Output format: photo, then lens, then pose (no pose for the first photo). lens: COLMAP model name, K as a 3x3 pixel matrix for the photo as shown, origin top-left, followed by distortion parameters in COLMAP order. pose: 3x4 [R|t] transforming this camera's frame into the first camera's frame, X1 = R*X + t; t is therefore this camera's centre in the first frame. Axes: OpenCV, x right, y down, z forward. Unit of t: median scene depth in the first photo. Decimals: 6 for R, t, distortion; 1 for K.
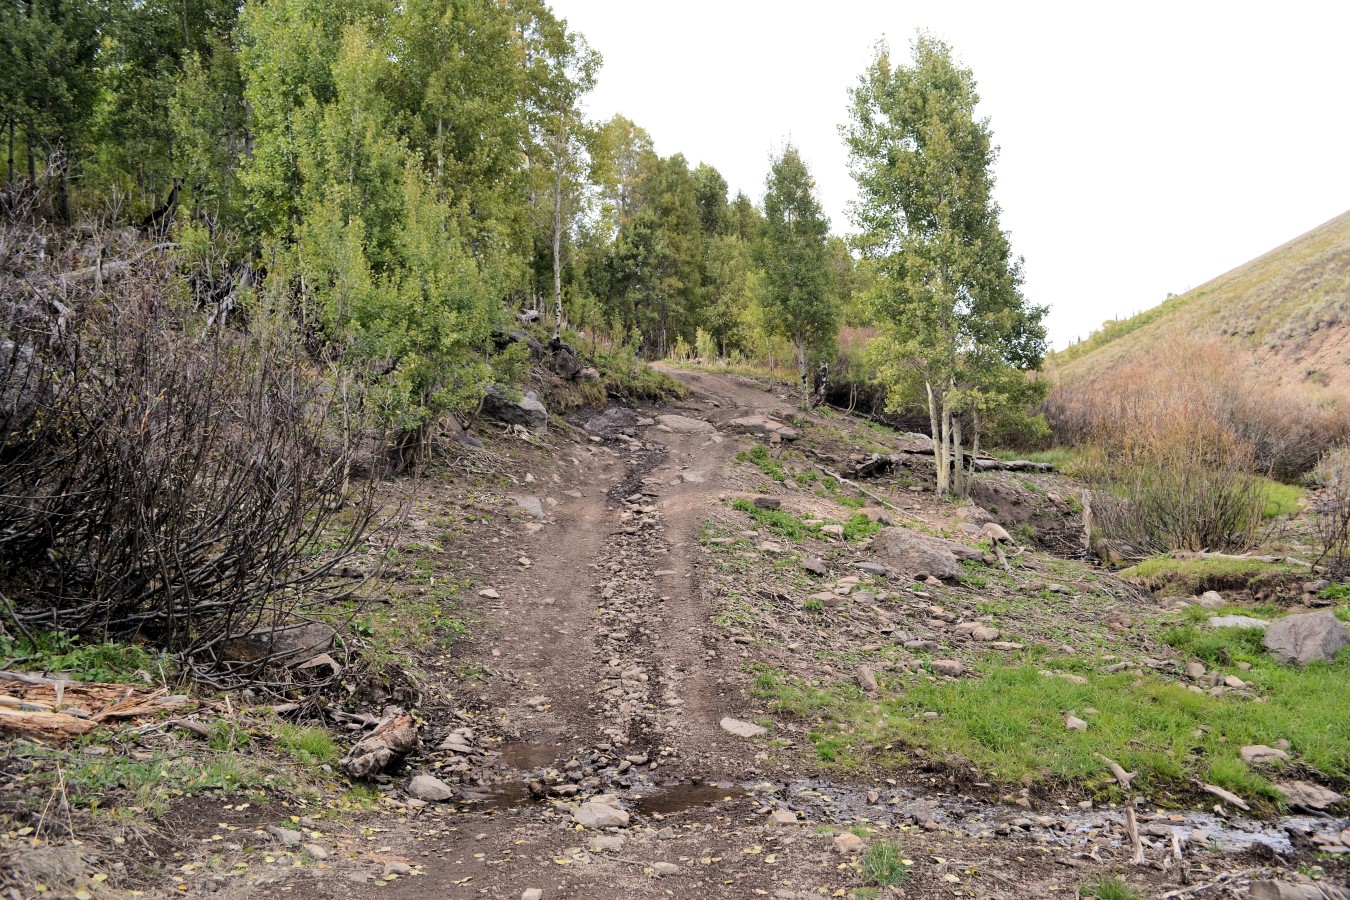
lens RADIAL K [[1014.4, 0, 673.8], [0, 1014.4, 450.4], [0, 0, 1]] dist [-0.079108, 0.004149]
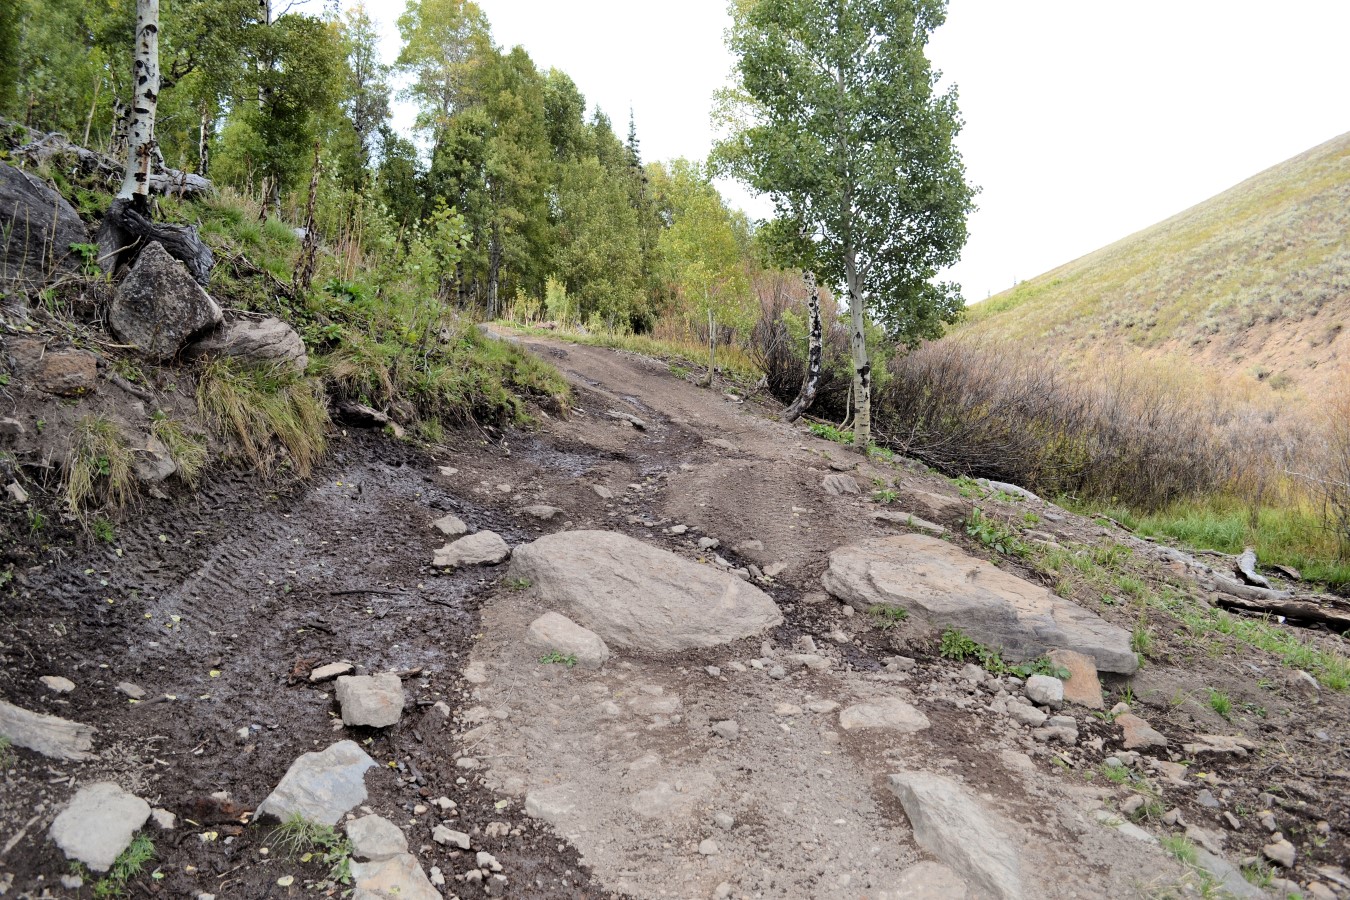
lens RADIAL K [[1014.4, 0, 677.7], [0, 1014.4, 447.4], [0, 0, 1]] dist [-0.079108, 0.004149]
pose [[0.983164, 0.026893, 0.180736, -0.009209], [-0.031452, 0.999254, 0.022407, -0.023231], [-0.179999, -0.027715, 0.983276, 0.294459]]
